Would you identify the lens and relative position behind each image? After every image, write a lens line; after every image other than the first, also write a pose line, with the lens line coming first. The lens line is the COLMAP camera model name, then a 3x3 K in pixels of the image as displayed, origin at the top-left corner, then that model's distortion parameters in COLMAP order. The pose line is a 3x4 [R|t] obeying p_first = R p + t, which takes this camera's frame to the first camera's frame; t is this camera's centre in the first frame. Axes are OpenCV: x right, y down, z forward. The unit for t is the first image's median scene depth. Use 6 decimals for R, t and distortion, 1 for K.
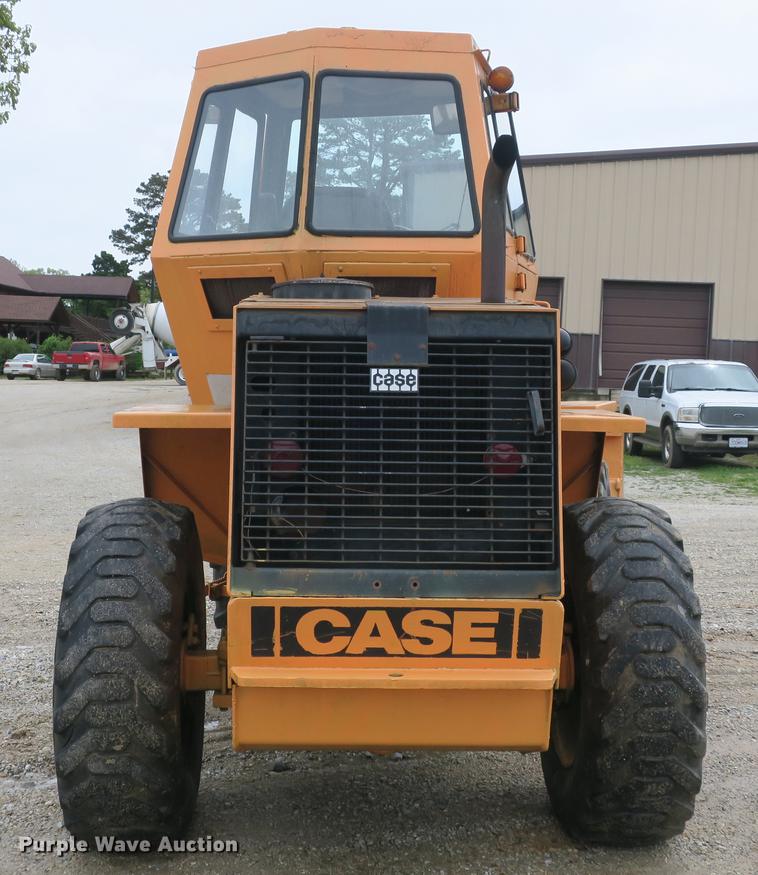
lens RADIAL K [[1391.6, 0, 382.0], [0, 1391.6, 442.7], [0, 0, 1]] dist [-0.016009, 0.000000]
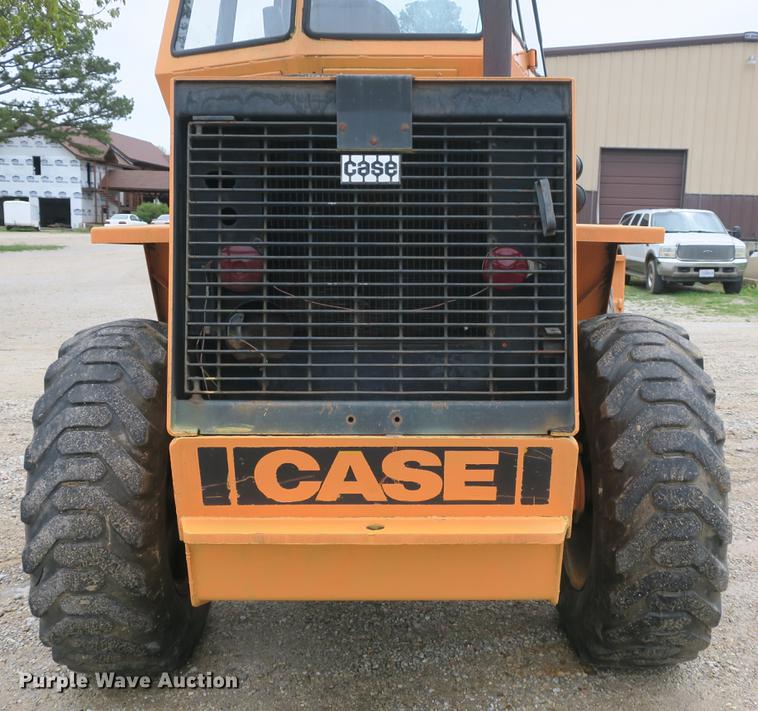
lens RADIAL K [[943.3, 0, 411.4], [0, 943.3, 389.8], [0, 0, 1]] dist [-0.000153, 0.000000]
pose [[0.999403, -0.006942, -0.033858, 0.044094], [0.010720, 0.993572, 0.112692, 0.018659], [0.032858, -0.112987, 0.993053, 0.384808]]
